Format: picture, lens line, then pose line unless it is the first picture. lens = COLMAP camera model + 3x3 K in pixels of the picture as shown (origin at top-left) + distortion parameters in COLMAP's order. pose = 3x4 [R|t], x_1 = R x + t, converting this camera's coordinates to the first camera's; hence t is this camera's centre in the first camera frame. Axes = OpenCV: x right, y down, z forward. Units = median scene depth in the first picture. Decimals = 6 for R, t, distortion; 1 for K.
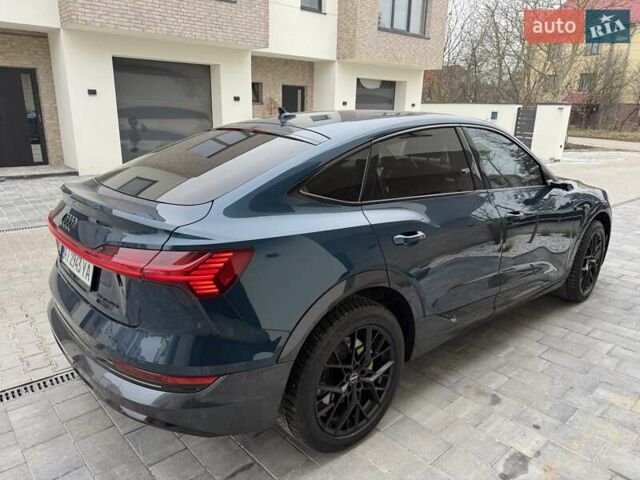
lens RADIAL K [[449.6, 0, 318.8], [0, 449.6, 242.4], [0, 0, 1]] dist [0.045418, -0.052306]
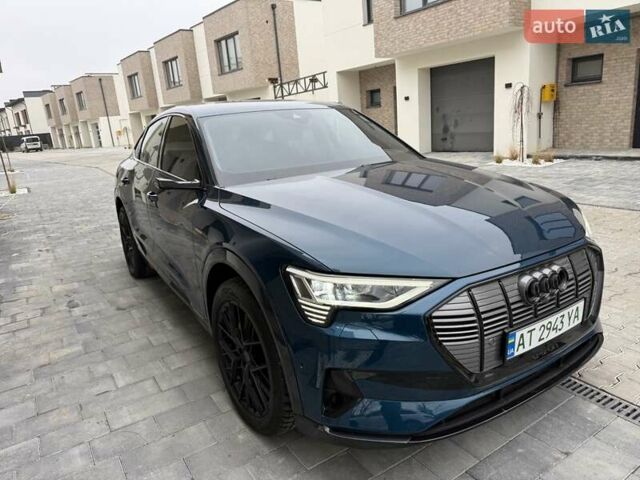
lens RADIAL K [[449.6, 0, 318.8], [0, 449.6, 242.4], [0, 0, 1]] dist [0.045418, -0.052306]
pose [[-0.148786, 0.250560, -0.956599, 1.312330], [-0.207598, 0.937895, 0.277950, -0.309631], [0.966833, 0.239943, -0.087530, 1.365950]]
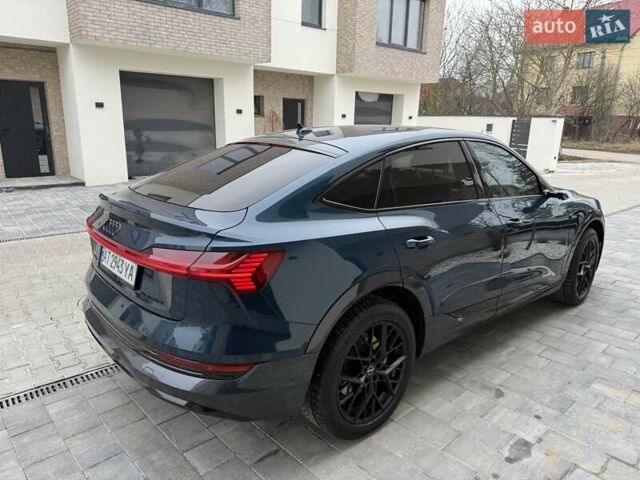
lens RADIAL K [[449.6, 0, 318.8], [0, 449.6, 242.4], [0, 0, 1]] dist [0.045418, -0.052306]
pose [[0.999960, -0.000921, 0.008944, -0.038376], [0.001131, 0.999725, -0.023408, 0.011314], [-0.008920, 0.023417, 0.999686, -0.063821]]
